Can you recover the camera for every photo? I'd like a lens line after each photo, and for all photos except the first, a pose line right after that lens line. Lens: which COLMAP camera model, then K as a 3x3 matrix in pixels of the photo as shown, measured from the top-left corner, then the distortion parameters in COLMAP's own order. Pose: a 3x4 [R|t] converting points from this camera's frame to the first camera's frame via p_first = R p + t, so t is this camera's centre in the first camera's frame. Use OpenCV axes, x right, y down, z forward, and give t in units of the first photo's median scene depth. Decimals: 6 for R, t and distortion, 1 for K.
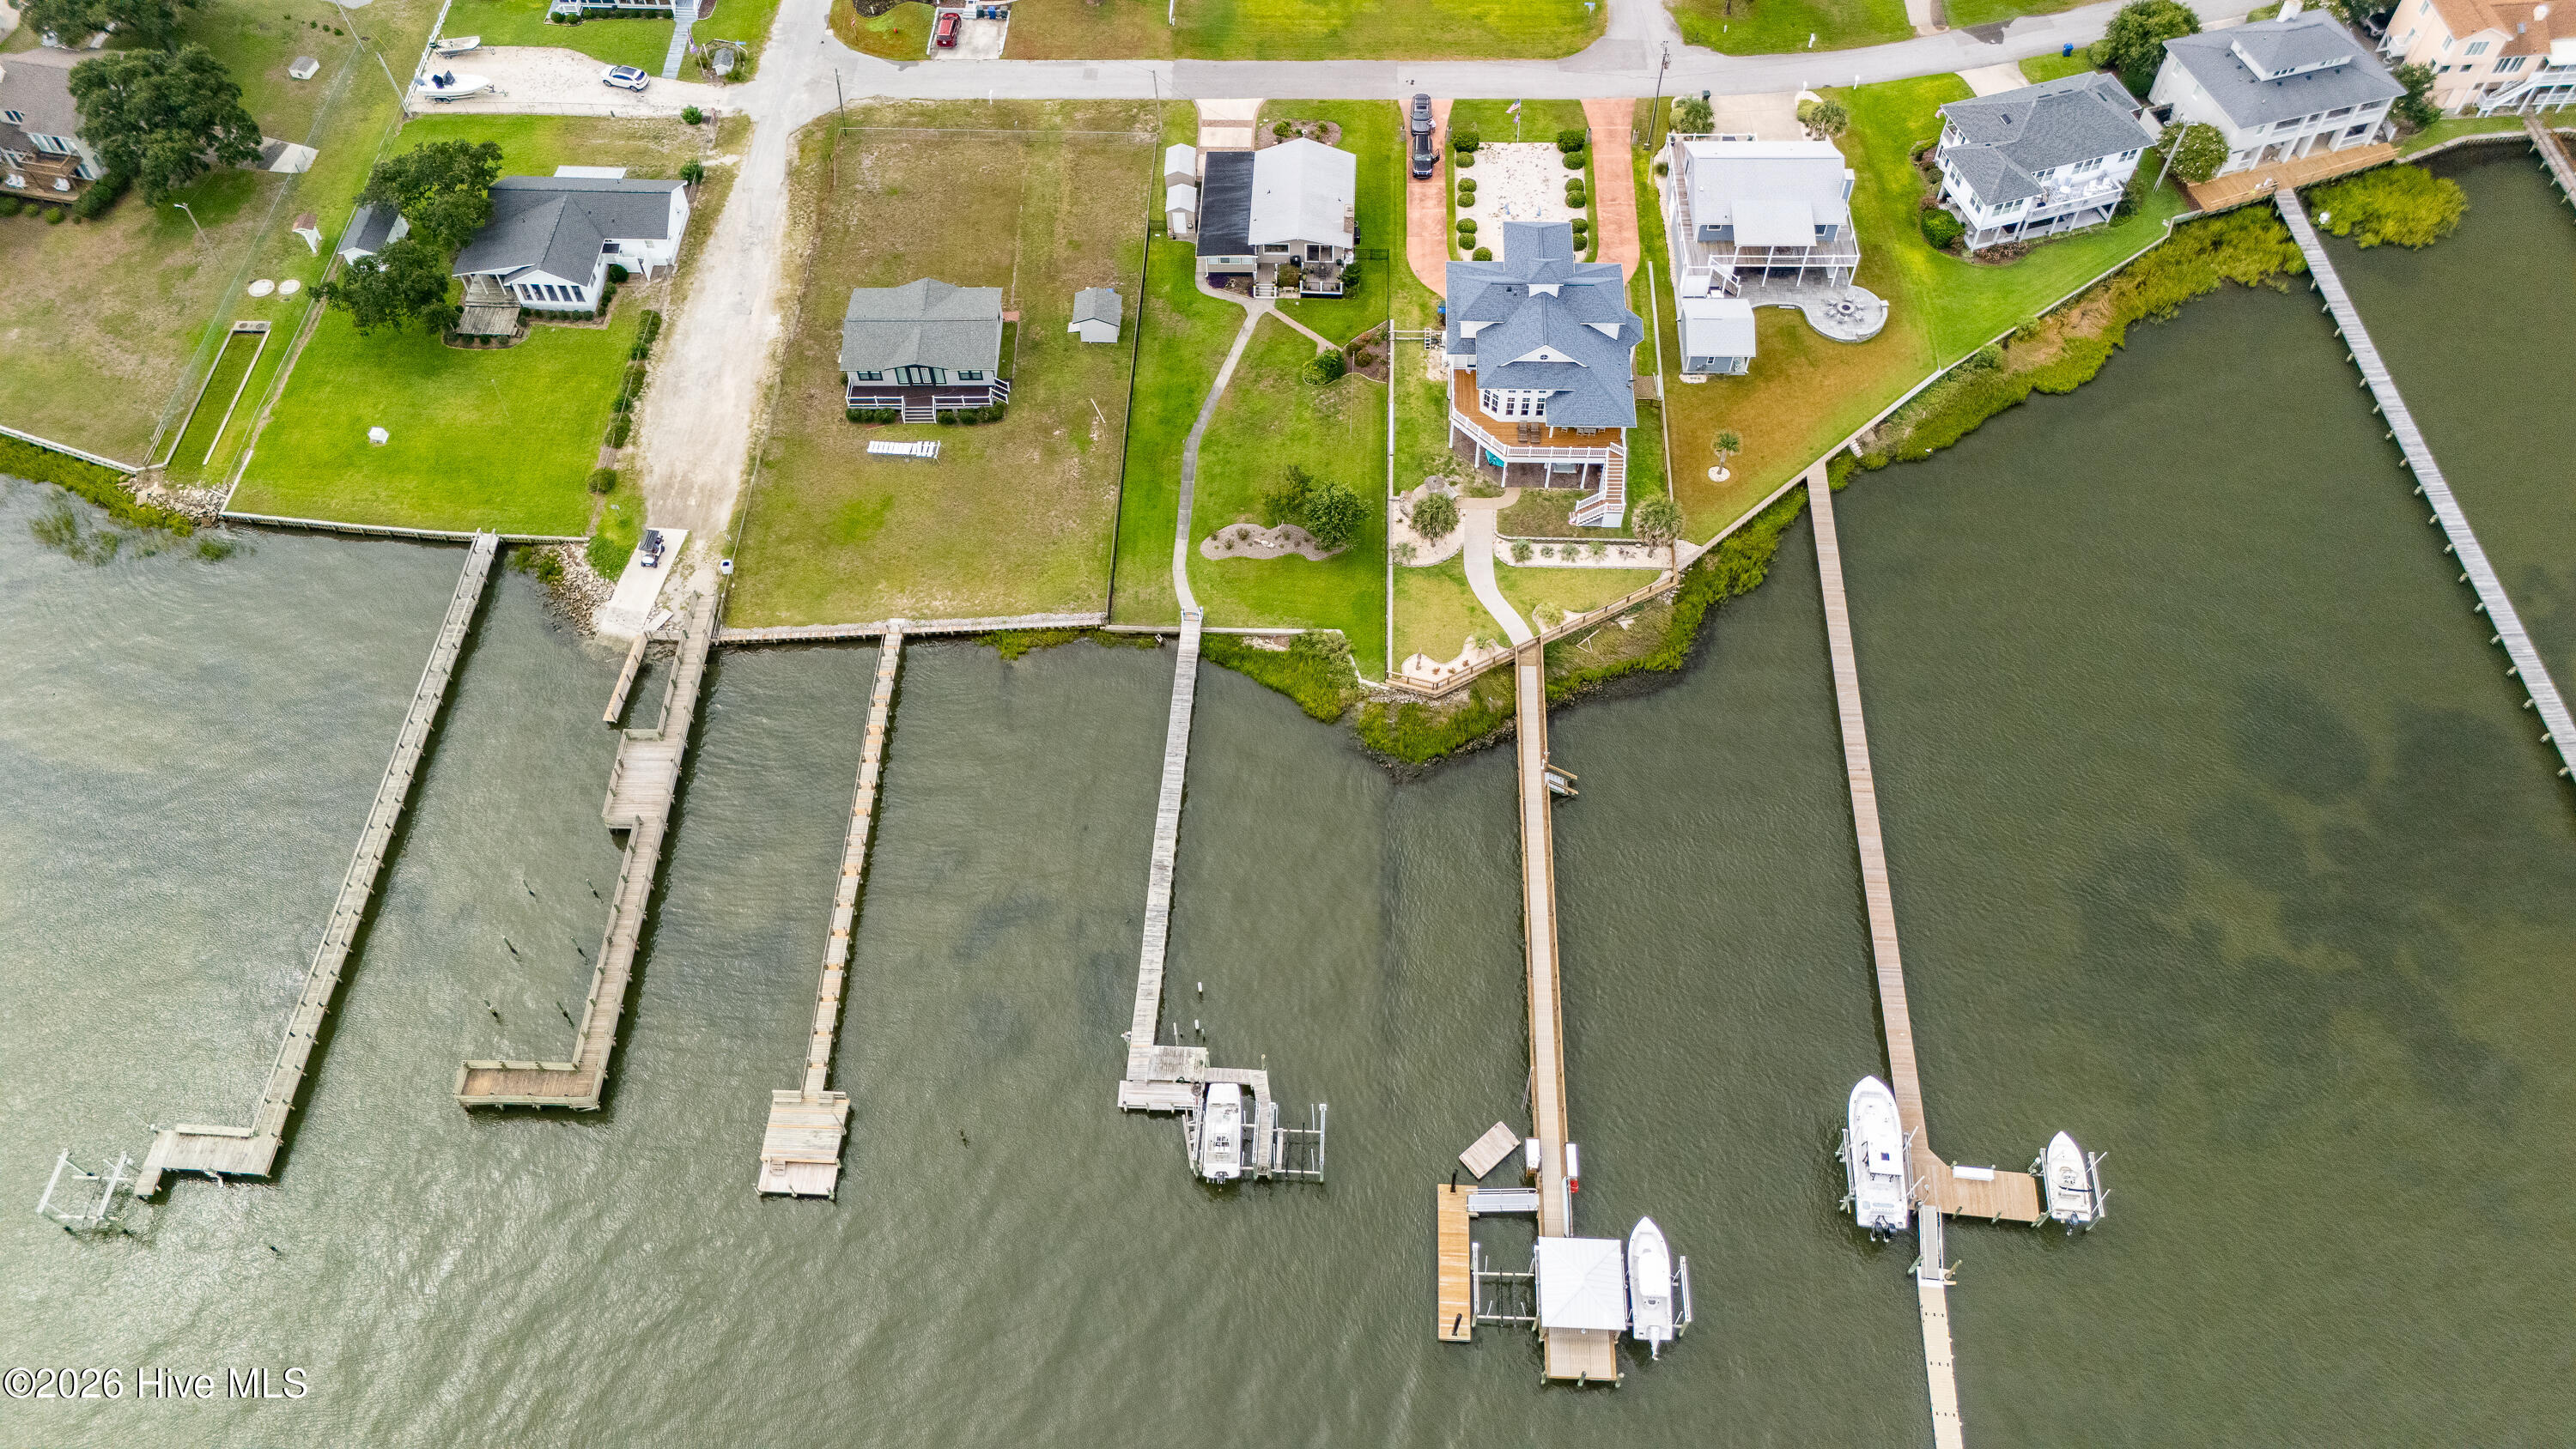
lens RADIAL K [[1893.1, 0, 1288.0], [0, 1893.1, 724.5], [0, 0, 1]] dist [0.076331, -0.068511]
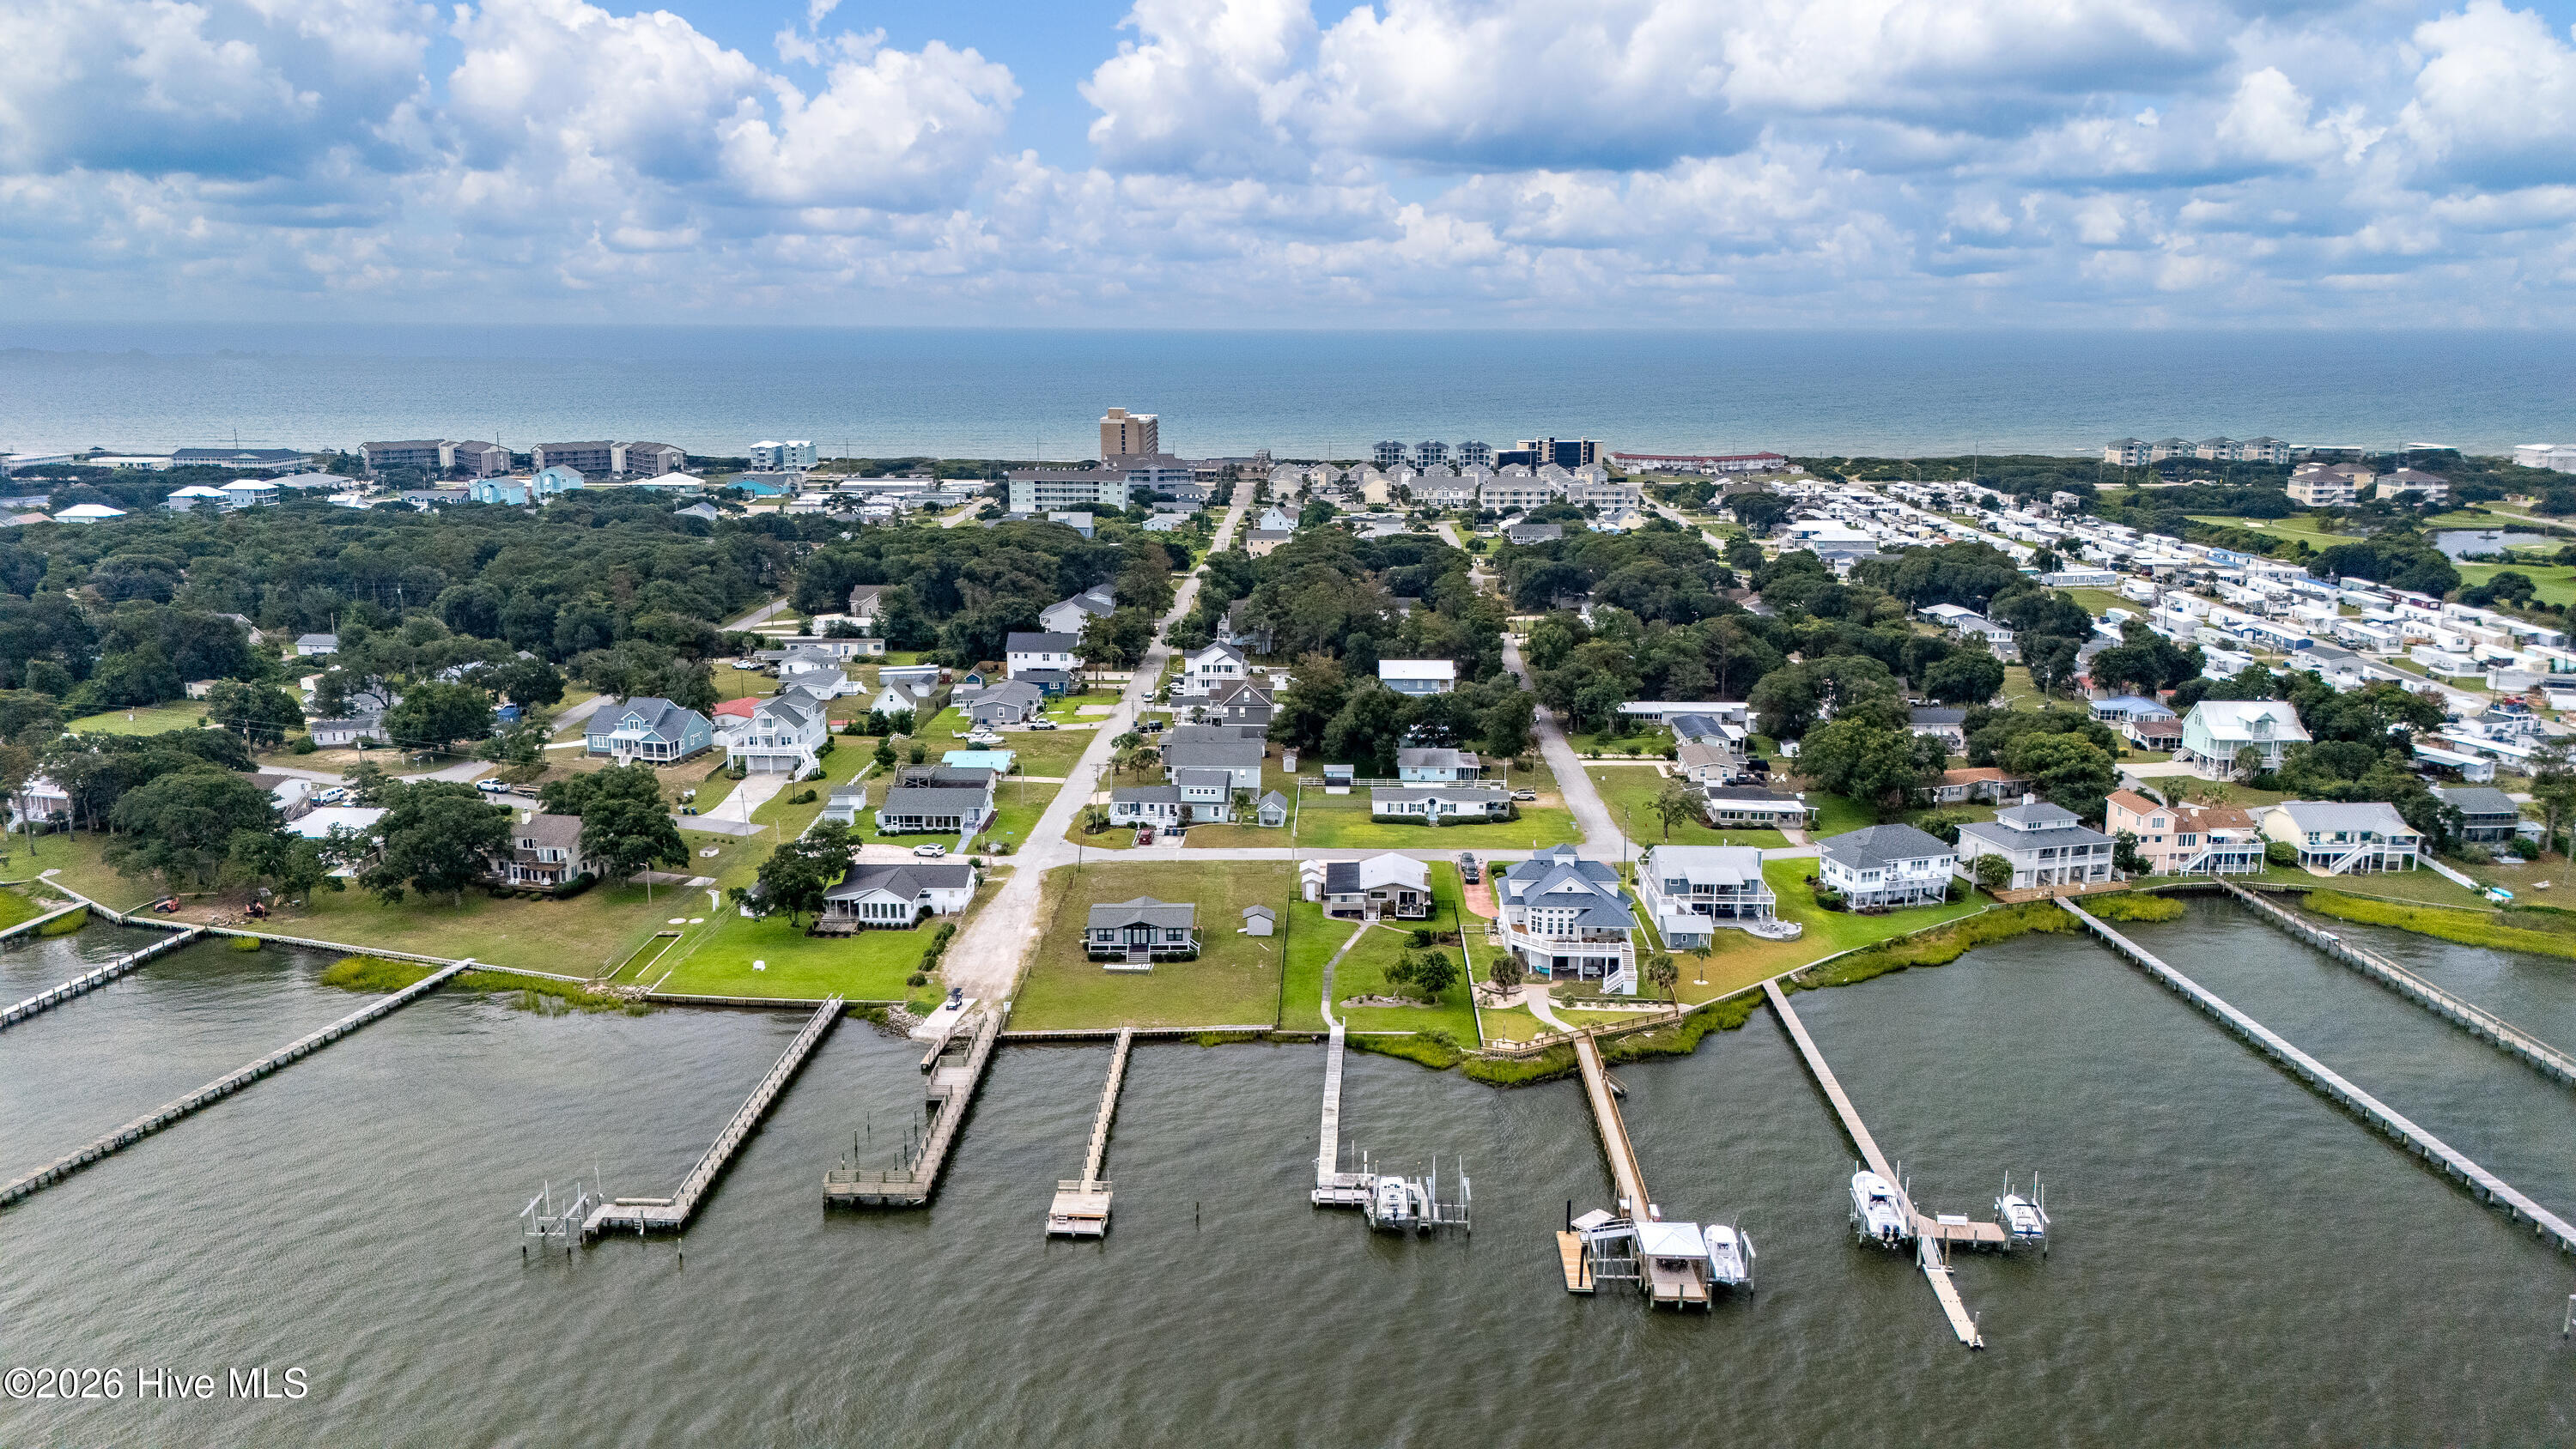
lens RADIAL K [[1890.5, 0, 1286.0], [0, 1890.5, 724.6], [0, 0, 1]] dist [0.168527, -0.402291]
pose [[0.999874, 0.013071, 0.009036, -0.102179], [-0.003369, 0.730105, -0.683327, 0.721710], [-0.015530, 0.683210, 0.730057, -0.174958]]
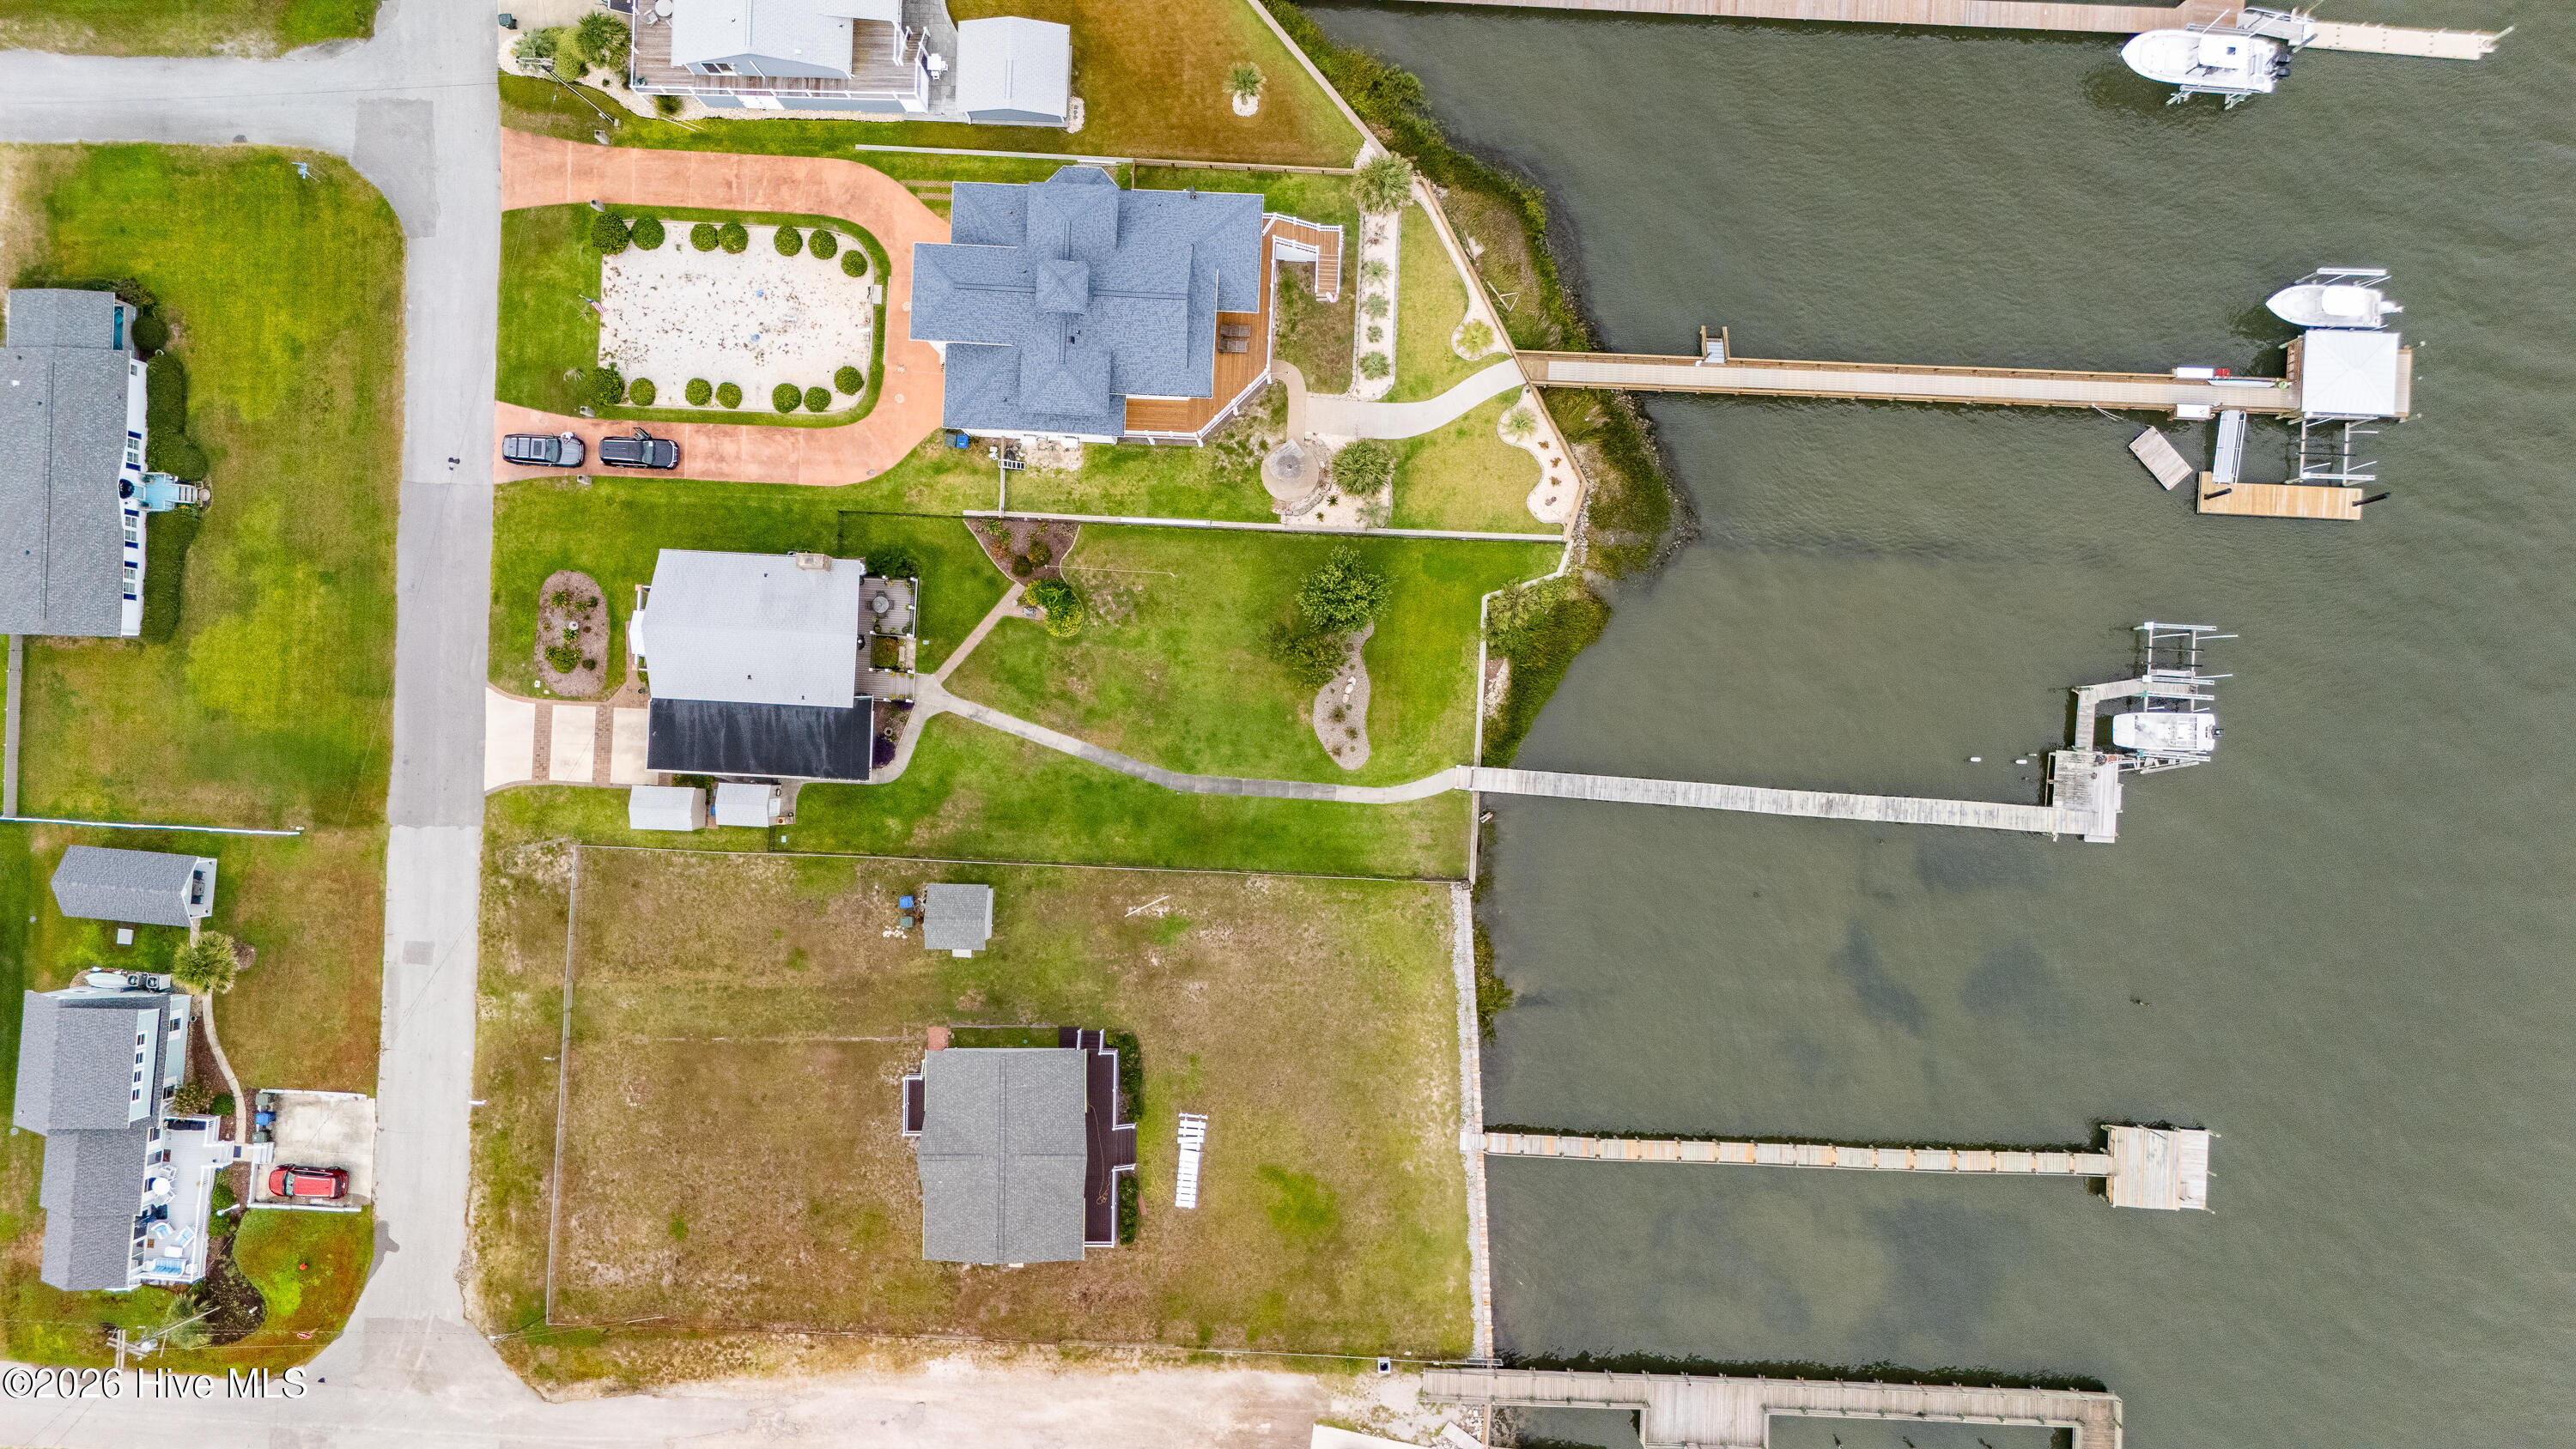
lens RADIAL K [[1893.1, 0, 1288.0], [0, 1893.1, 724.5], [0, 0, 1]] dist [0.076331, -0.068511]
pose [[0.008863, -0.999685, 0.023498, -0.046309], [0.831057, 0.020432, 0.555812, -0.557555], [-0.556117, 0.014602, 0.830976, 0.354285]]
